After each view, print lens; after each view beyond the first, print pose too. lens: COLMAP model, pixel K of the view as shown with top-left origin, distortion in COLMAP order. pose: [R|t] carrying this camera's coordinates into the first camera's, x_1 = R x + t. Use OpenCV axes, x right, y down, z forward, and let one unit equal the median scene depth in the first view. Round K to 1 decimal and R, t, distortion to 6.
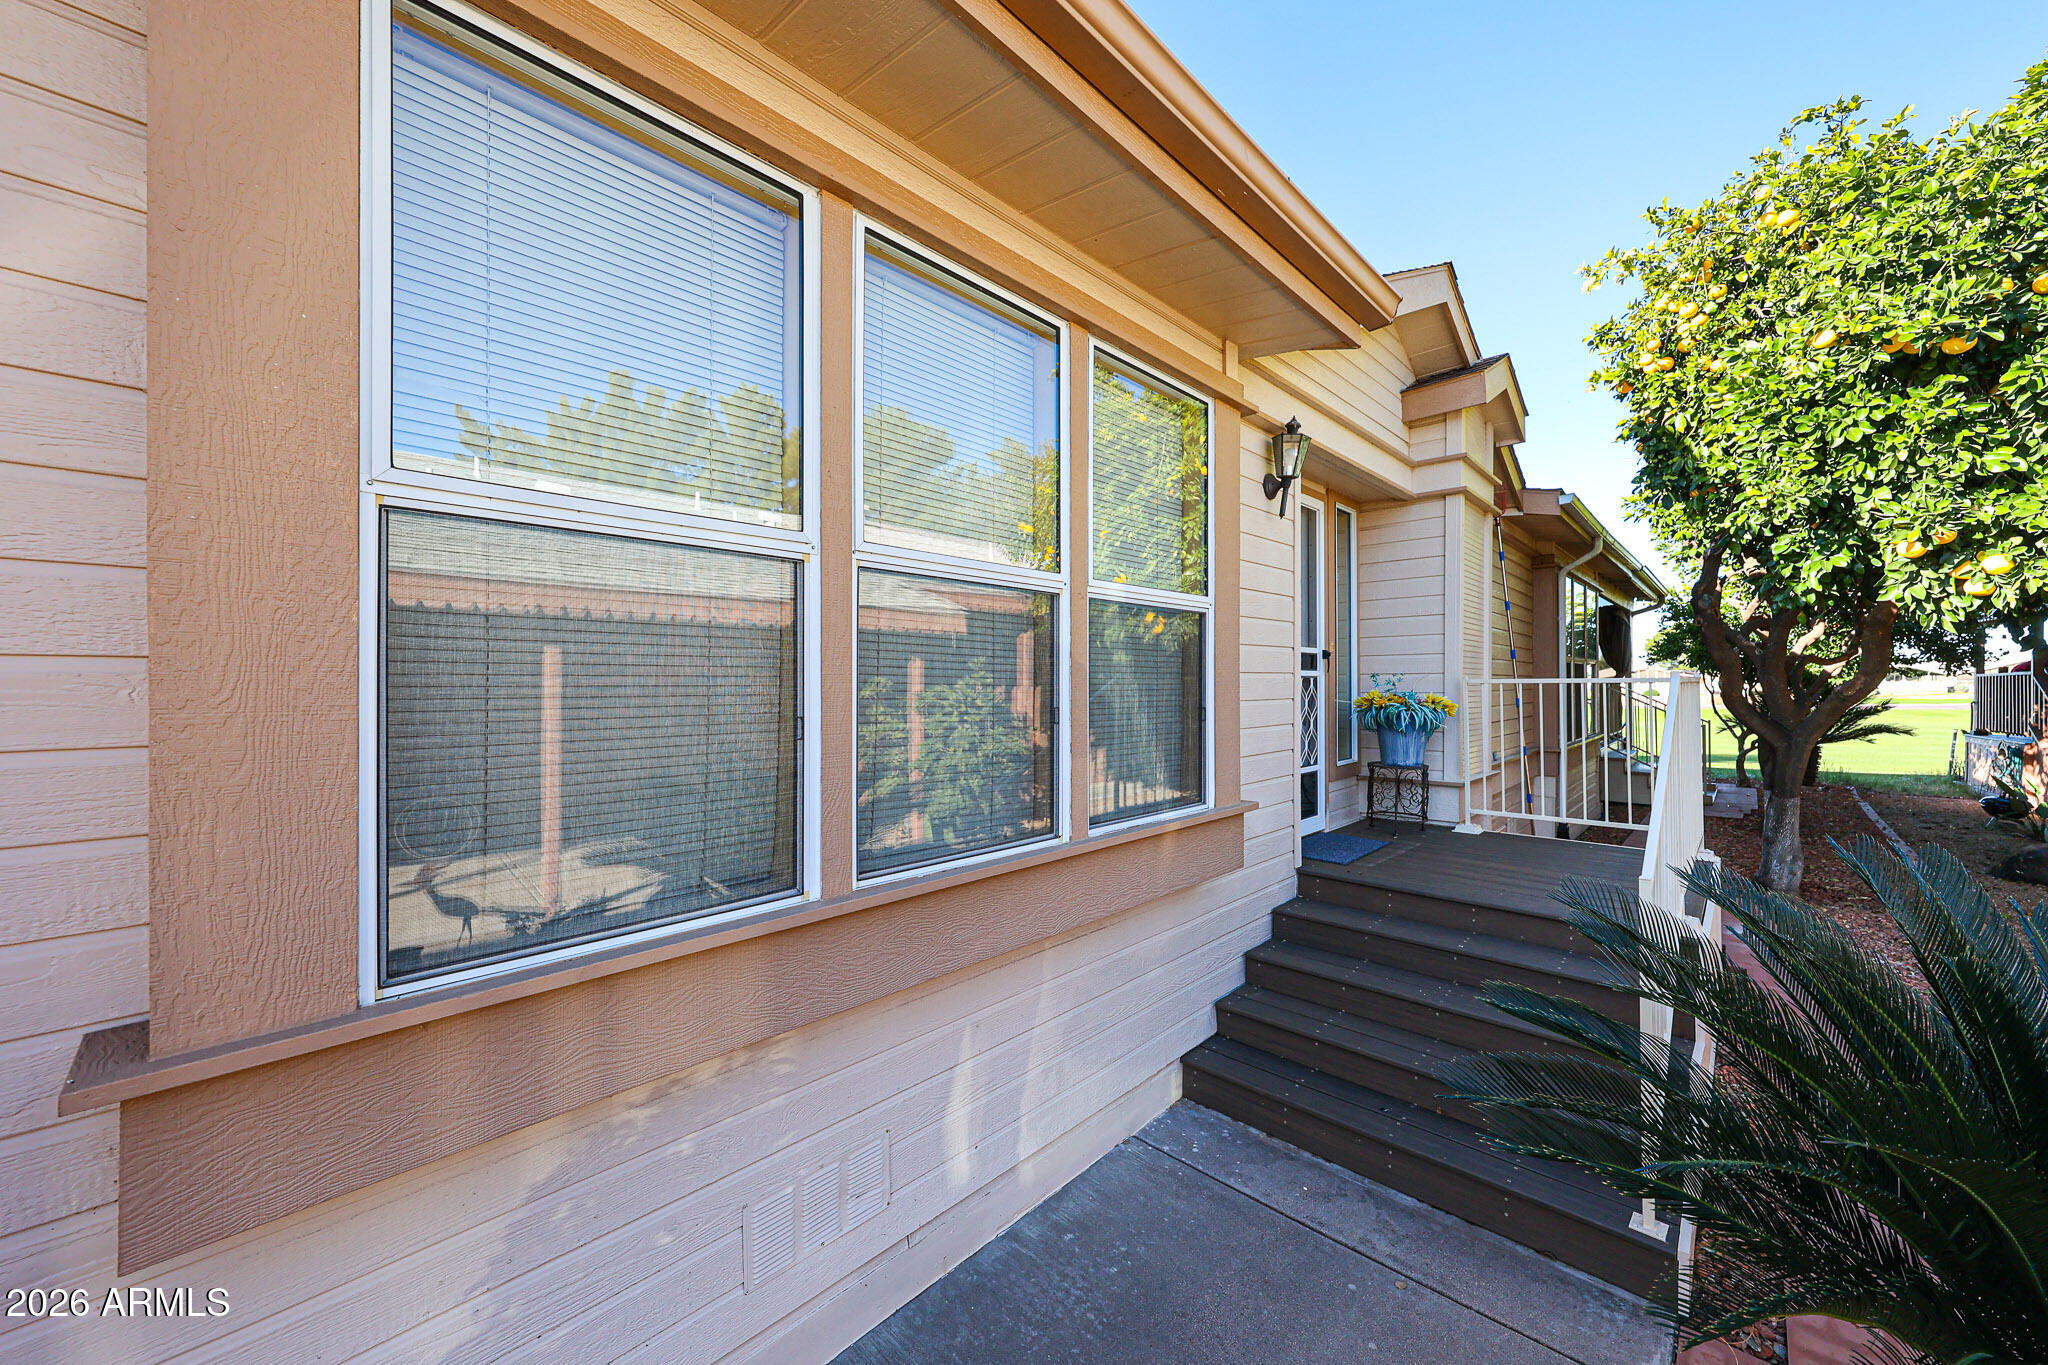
lens RADIAL K [[744.7, 0, 1022.0], [0, 744.7, 677.0], [0, 0, 1]] dist [0.000703, -0.000041]
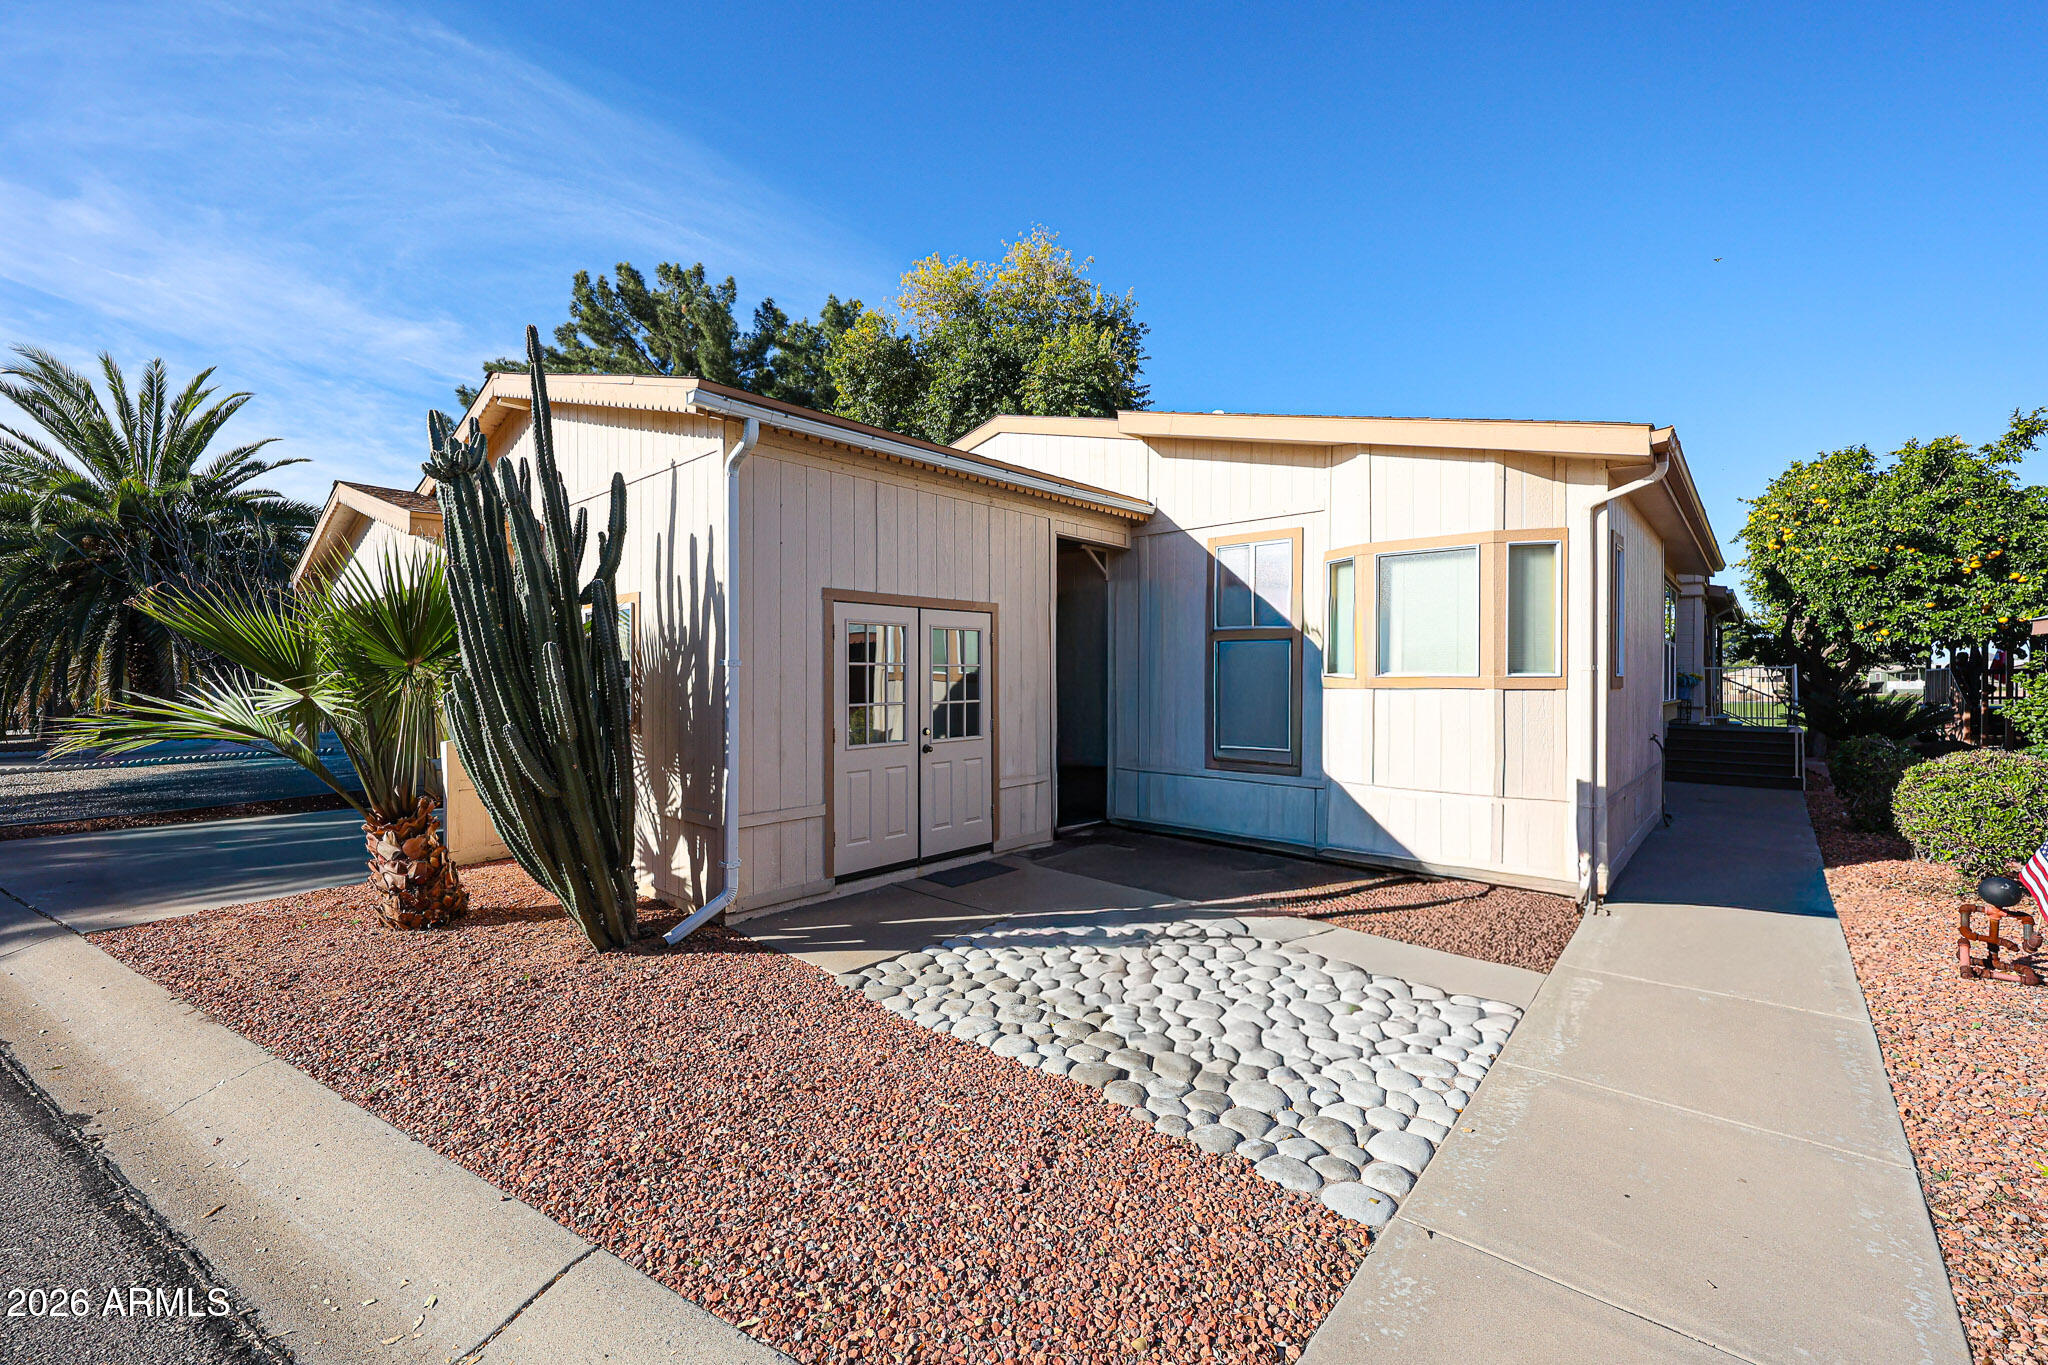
lens RADIAL K [[807.6, 0, 1024.0], [0, 807.6, 682.5], [0, 0, 1]] dist [0.000650, 0.000081]
pose [[0.999517, -0.000152, 0.031080, -2.353028], [-0.000206, 0.999934, 0.011494, 0.028920], [-0.031079, -0.011495, 0.999451, -2.214295]]
